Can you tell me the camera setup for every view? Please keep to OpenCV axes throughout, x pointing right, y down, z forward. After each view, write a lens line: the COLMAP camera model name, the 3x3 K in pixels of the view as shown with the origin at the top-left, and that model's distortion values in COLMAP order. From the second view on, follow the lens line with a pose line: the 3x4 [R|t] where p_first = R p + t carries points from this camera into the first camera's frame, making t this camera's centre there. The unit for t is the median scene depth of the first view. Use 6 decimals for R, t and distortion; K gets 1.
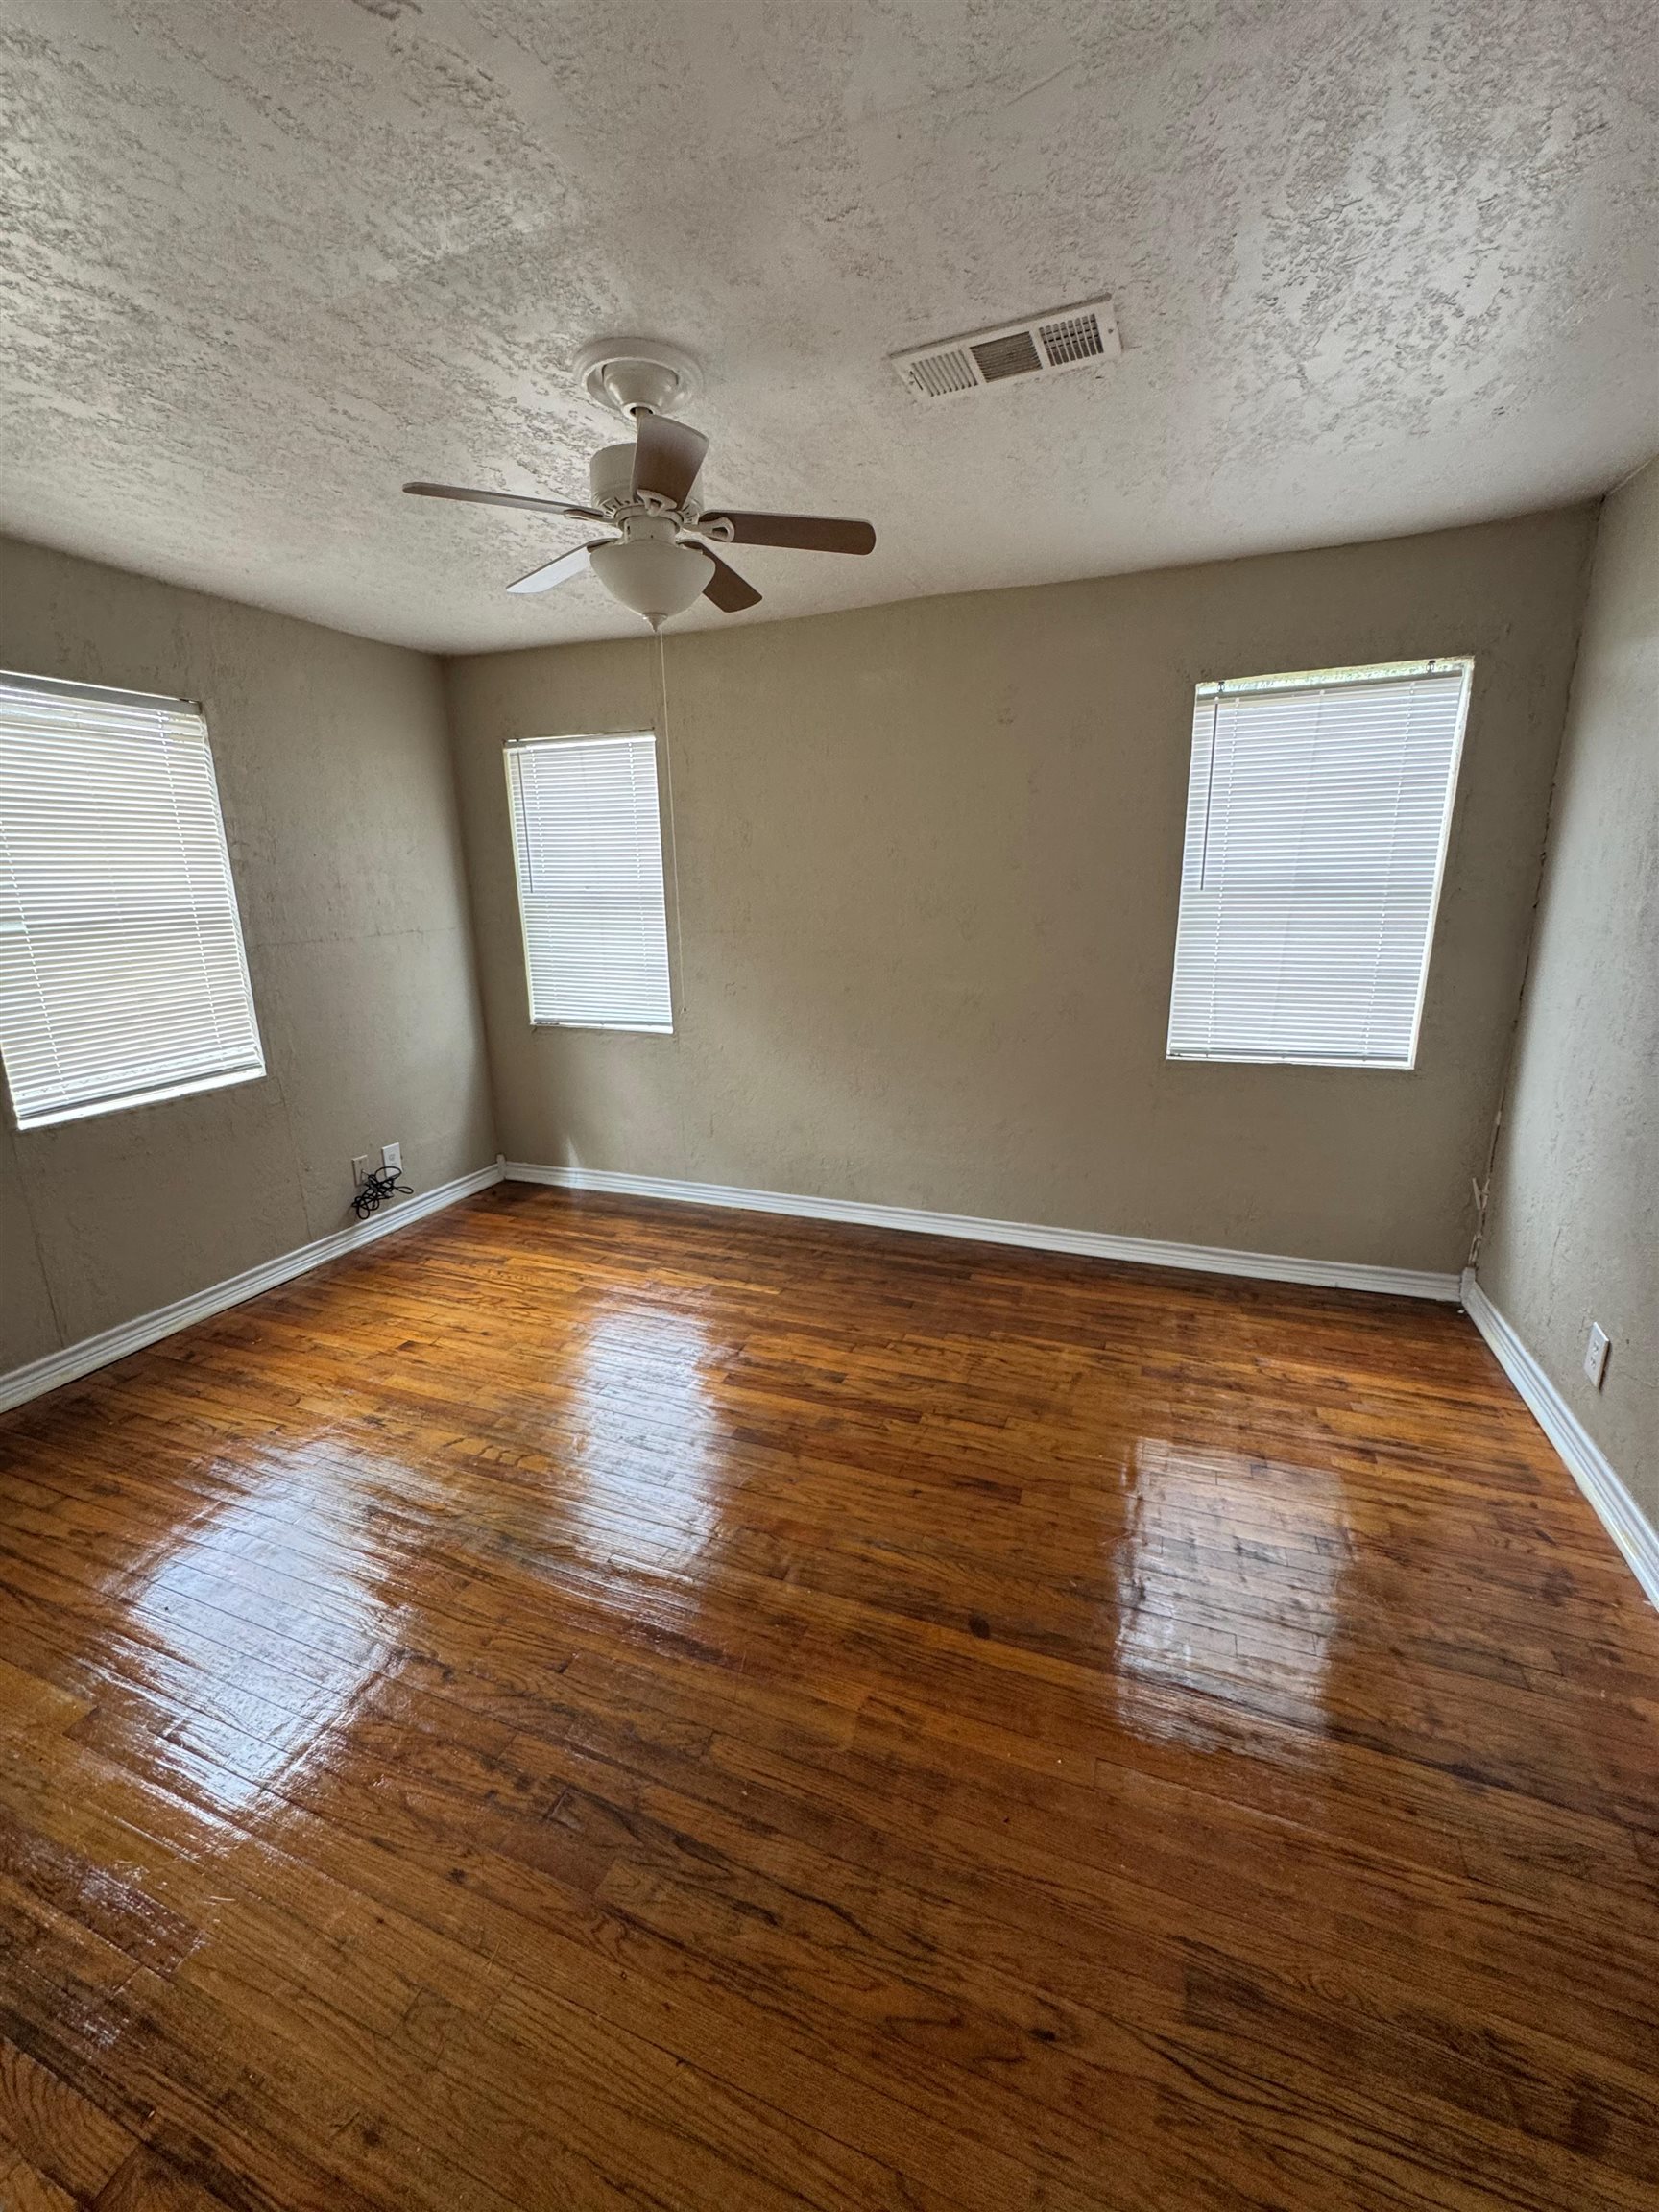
lens RADIAL K [[884.5, 0, 833.8], [0, 884.5, 1105.6], [0, 0, 1]] dist [-0.004002, 0.000598]
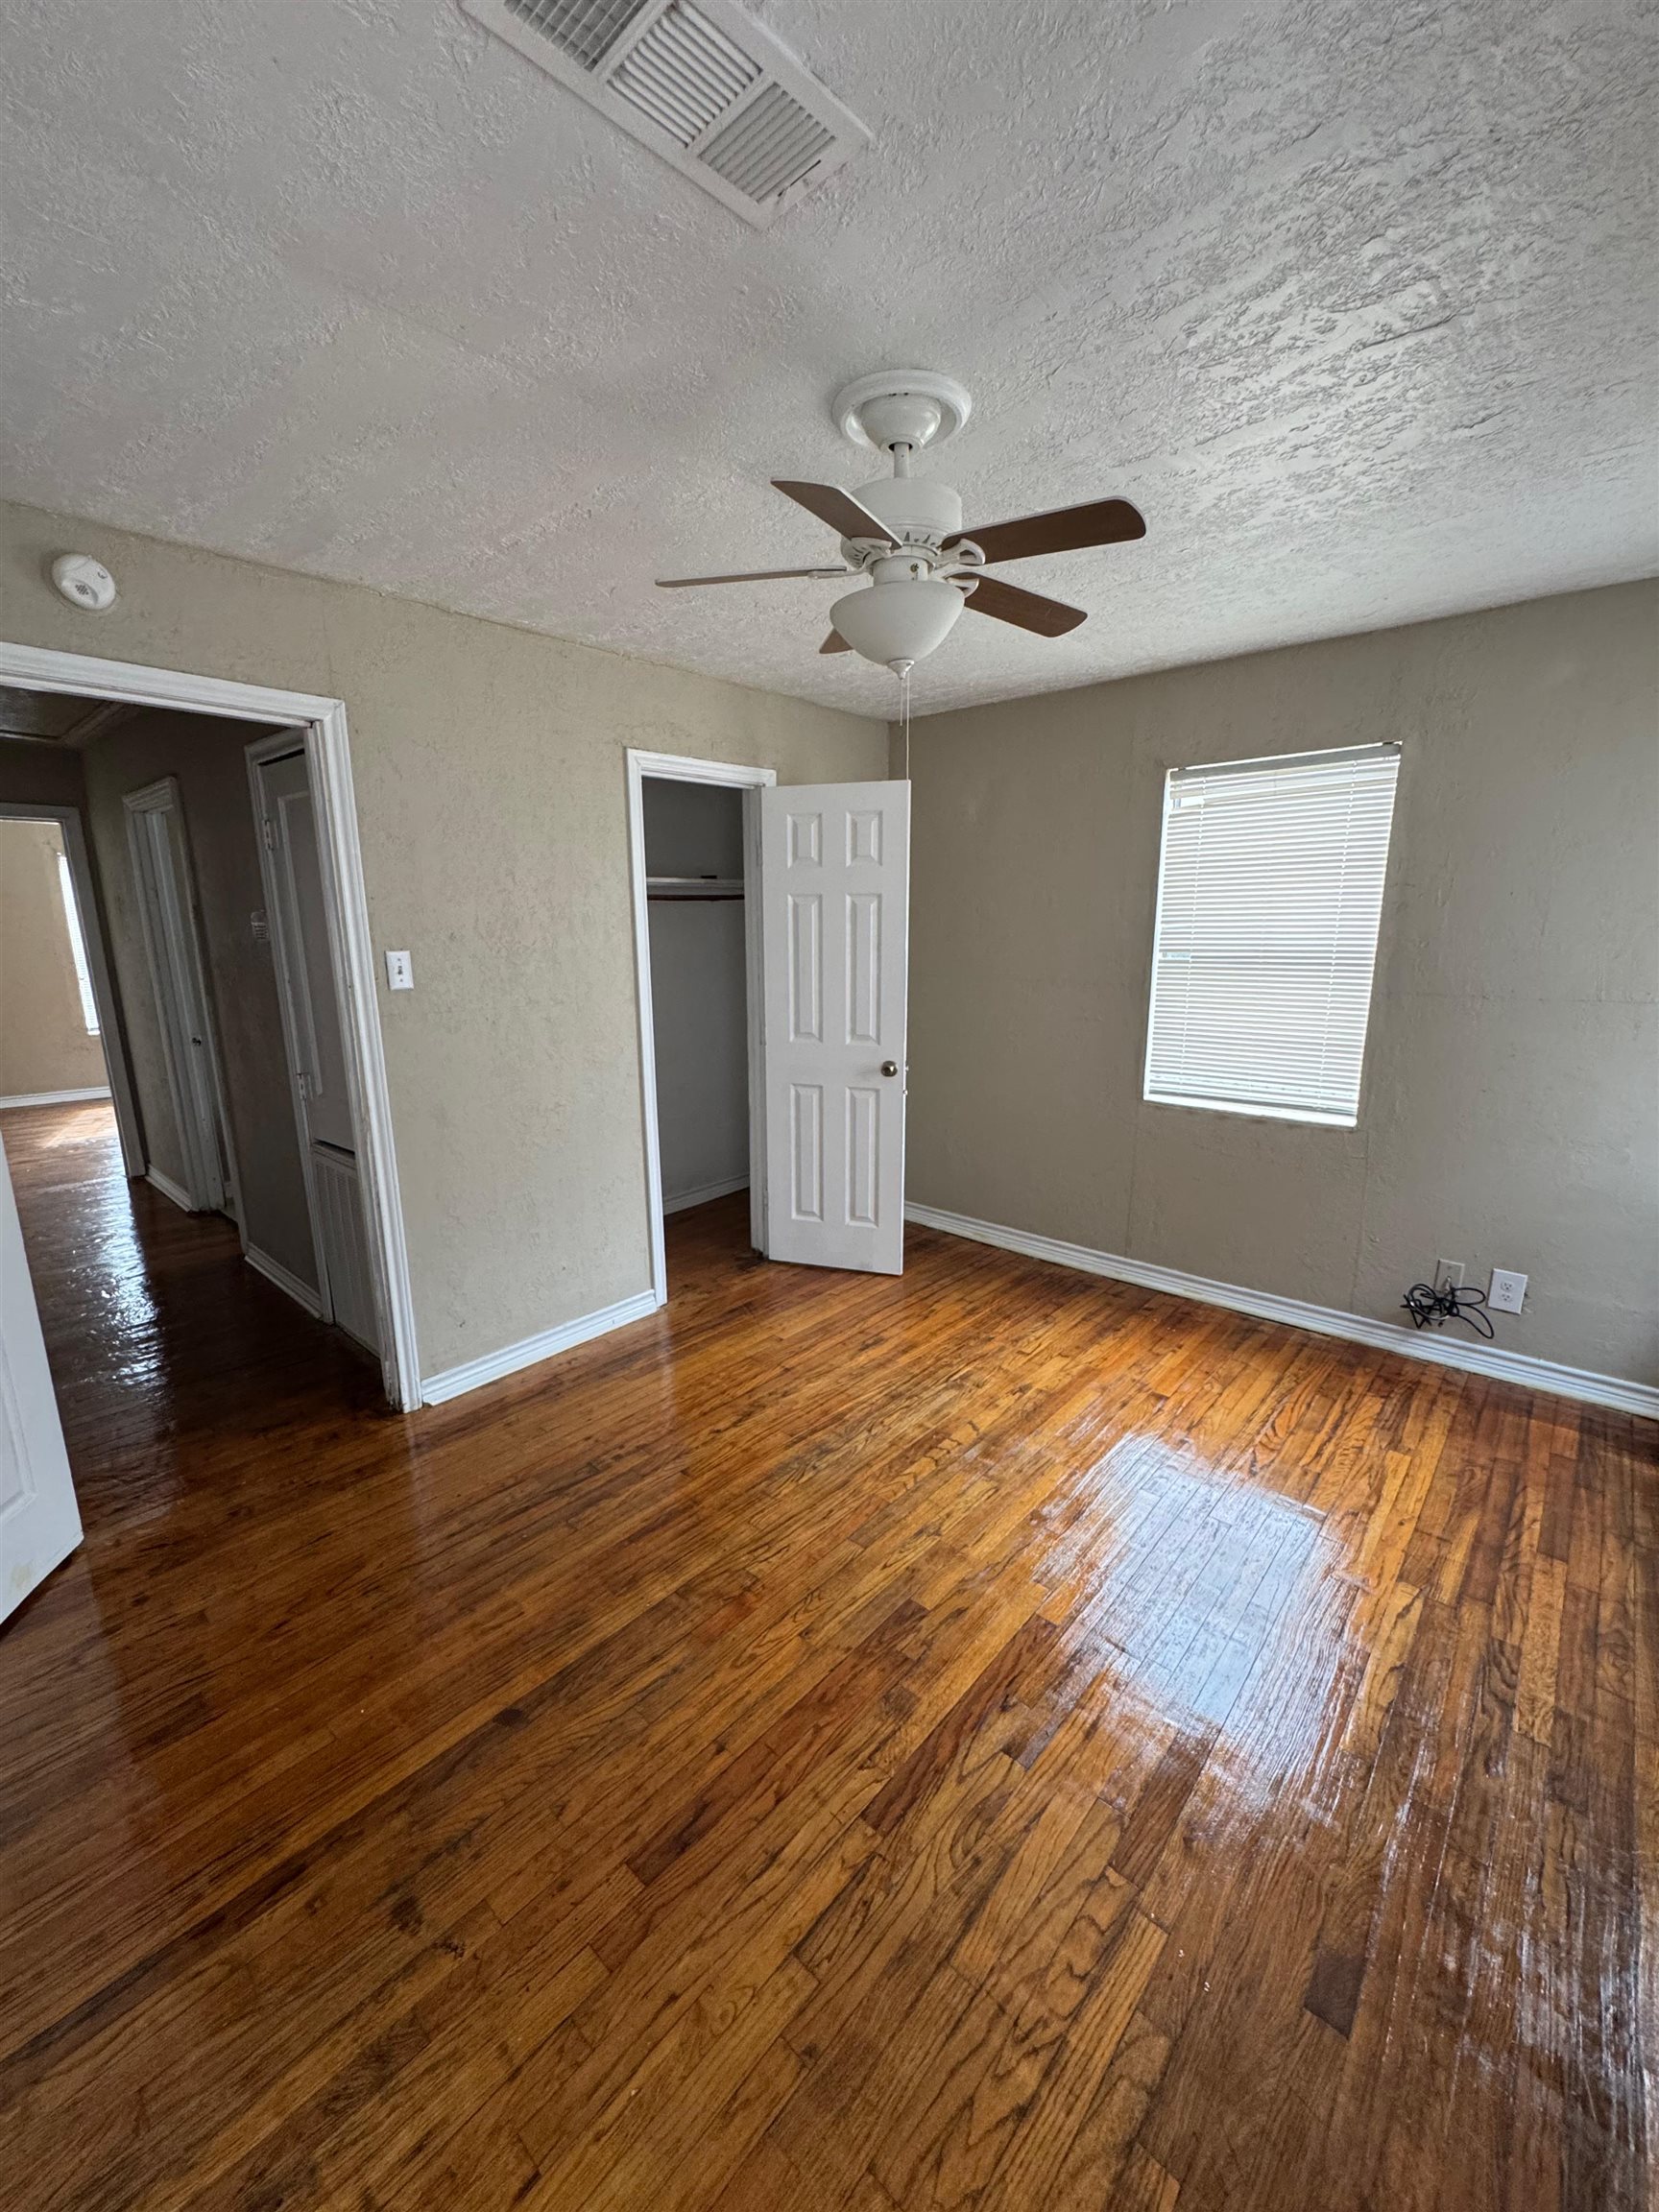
lens RADIAL K [[884.5, 0, 832.2], [0, 884.5, 1108.3], [0, 0, 1]] dist [-0.004002, 0.000598]
pose [[-0.350168, 0.215360, -0.911593, 0.464102], [-0.219507, 0.927243, 0.303376, -0.241040], [0.910604, 0.306333, -0.277418, 0.823003]]
